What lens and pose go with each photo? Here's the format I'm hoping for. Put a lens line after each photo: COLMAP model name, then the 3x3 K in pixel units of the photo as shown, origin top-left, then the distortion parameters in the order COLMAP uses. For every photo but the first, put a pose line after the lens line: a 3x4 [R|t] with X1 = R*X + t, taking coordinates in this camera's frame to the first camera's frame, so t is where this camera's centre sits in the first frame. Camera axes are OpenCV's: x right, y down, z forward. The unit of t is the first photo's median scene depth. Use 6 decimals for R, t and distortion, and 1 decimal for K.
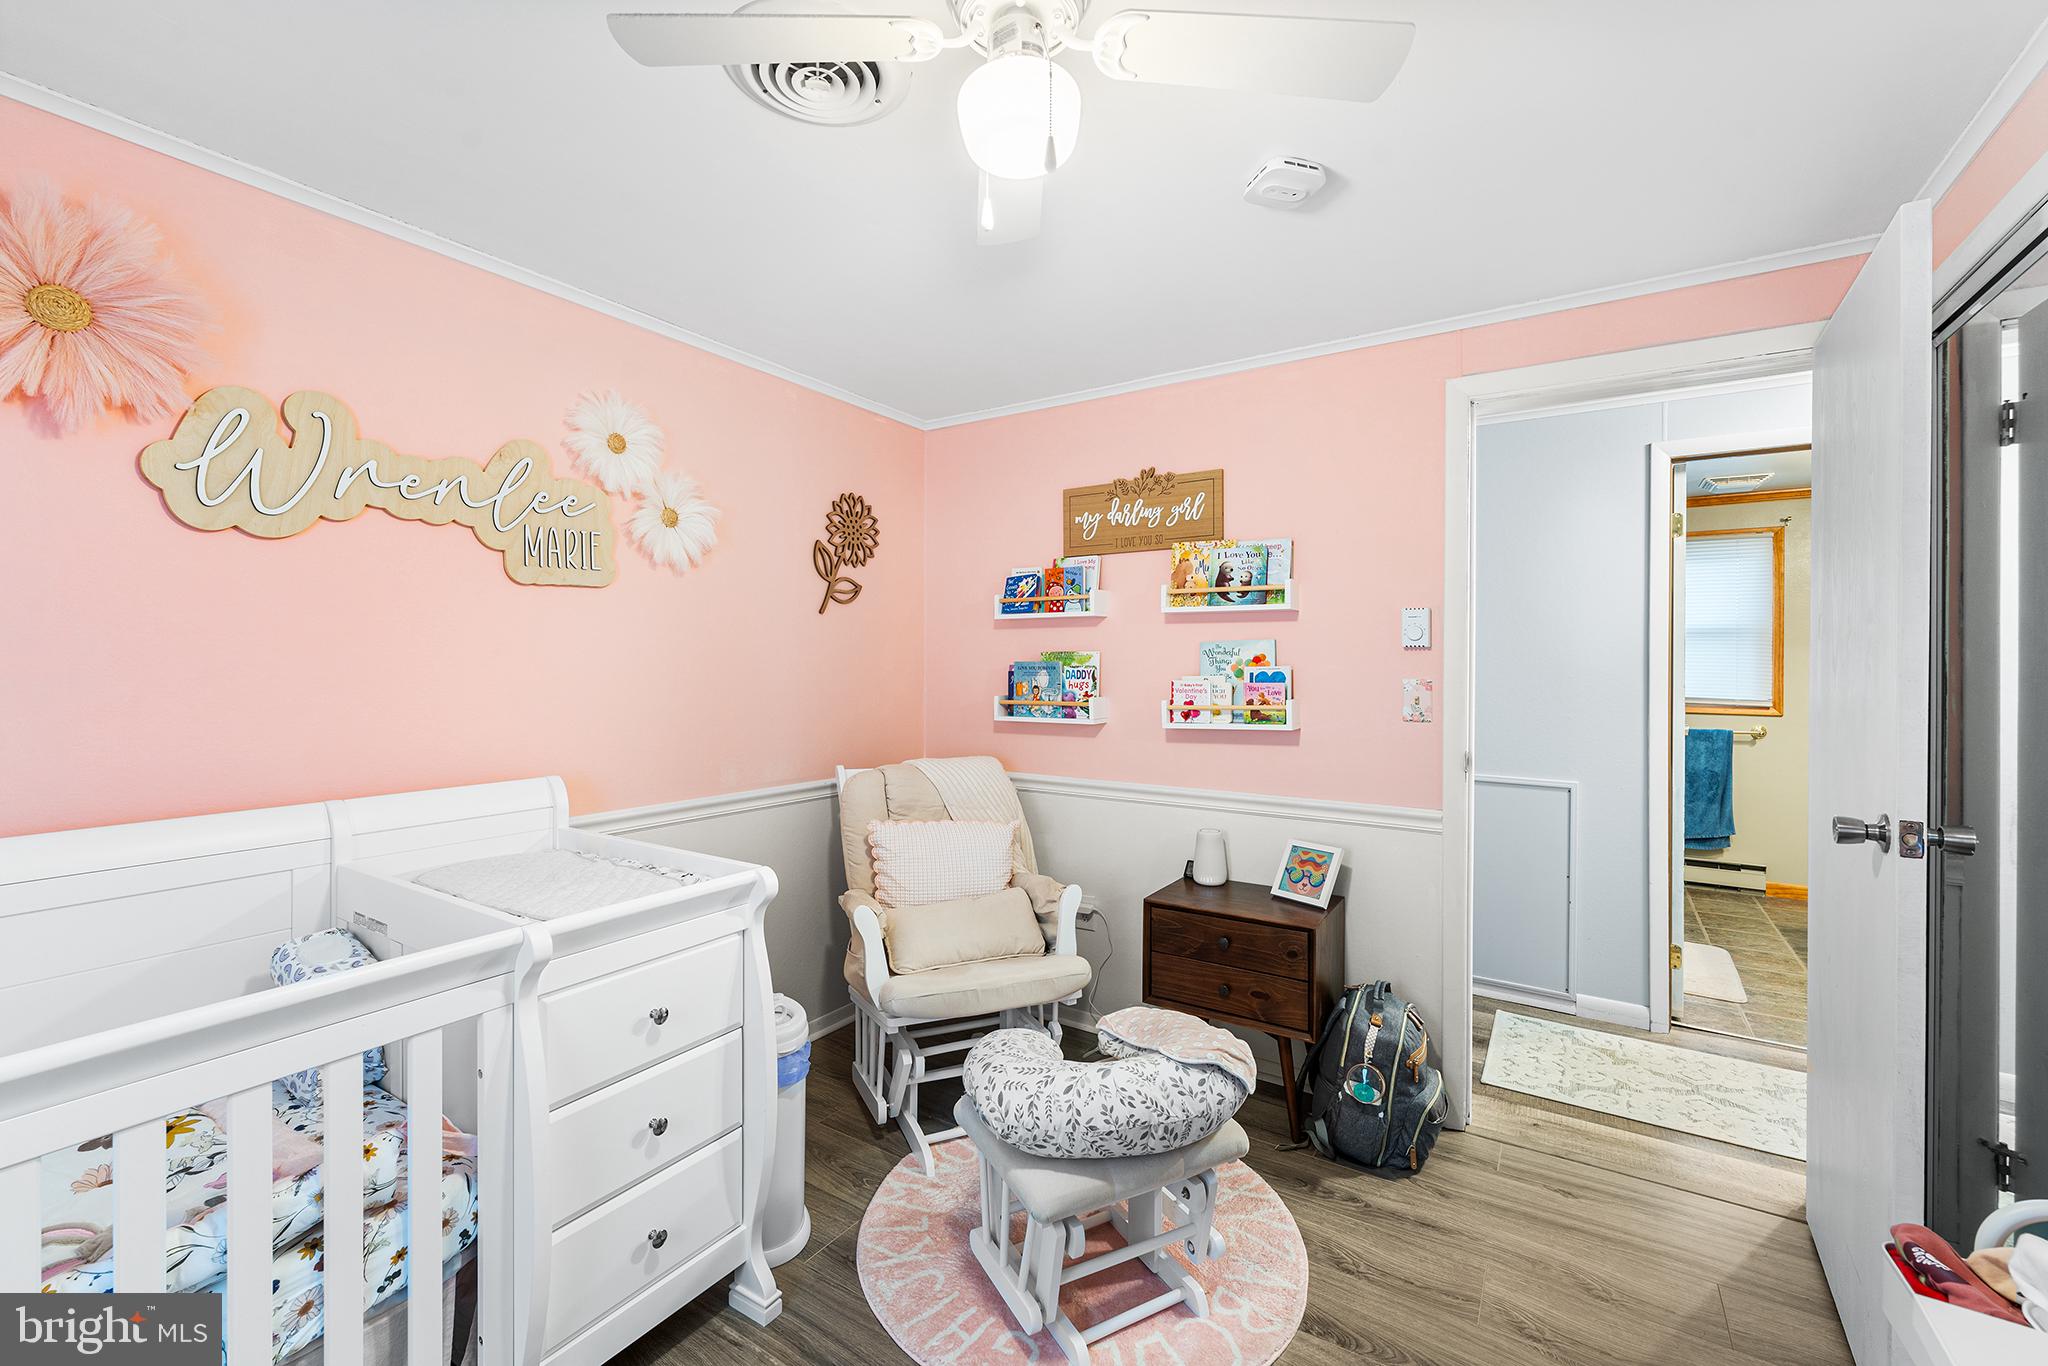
lens RADIAL K [[852.4, 0, 1015.0], [0, 852.4, 681.7], [0, 0, 1]] dist [-0.000119, -0.000015]
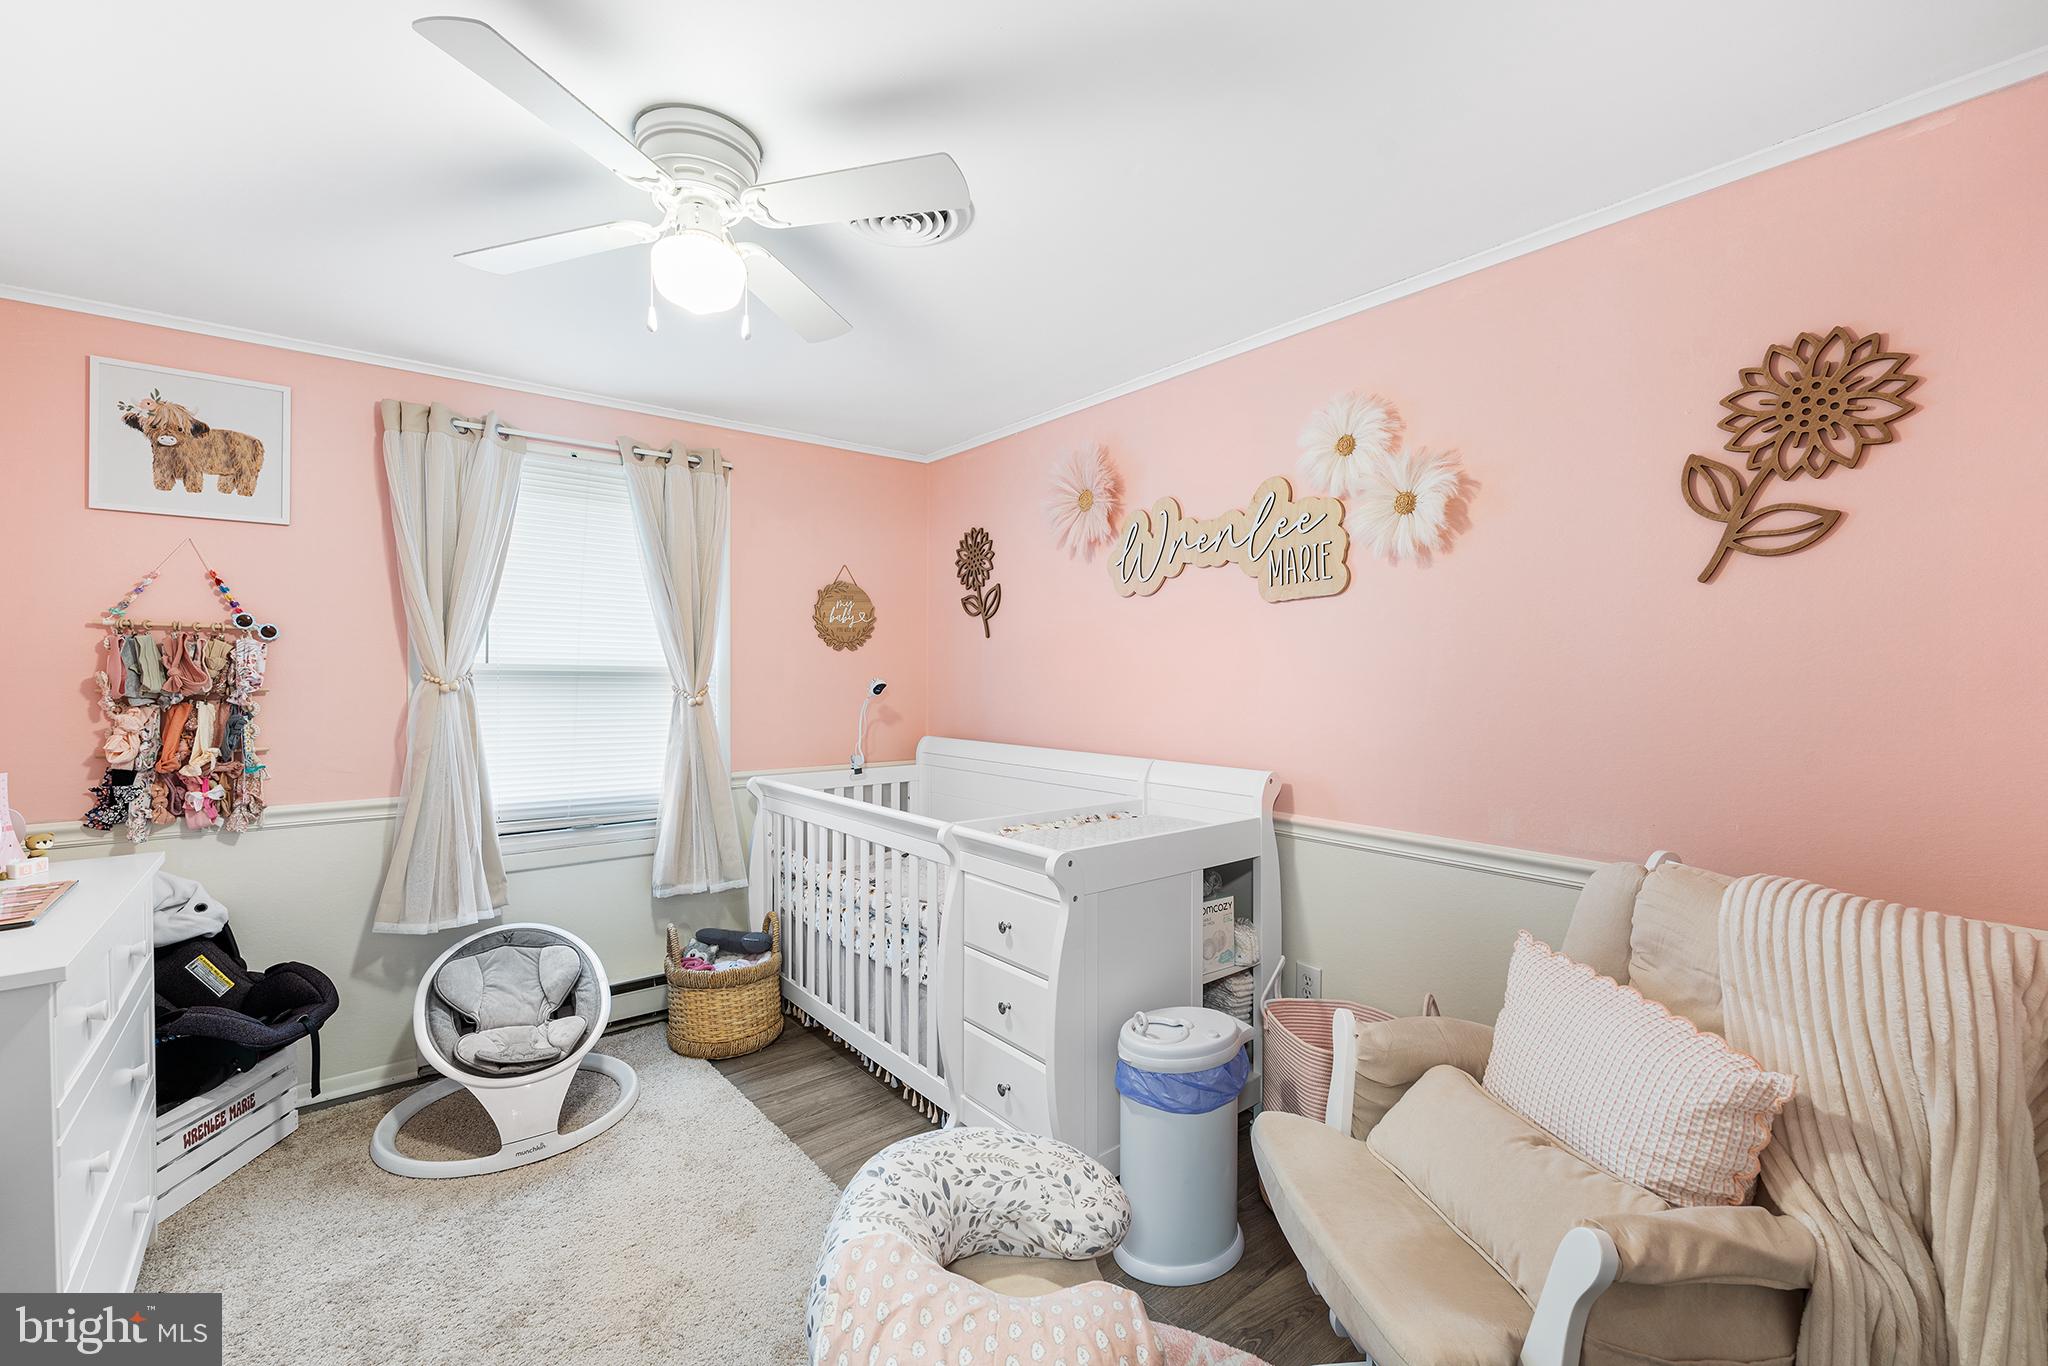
lens RADIAL K [[852.4, 0, 1015.0], [0, 852.4, 681.7], [0, 0, 1]] dist [-0.000119, -0.000015]
pose [[-0.316266, 0.024301, -0.948359, 0.600291], [-0.008986, 0.999550, 0.028610, -0.034382], [0.948628, 0.017570, -0.315905, 0.980716]]
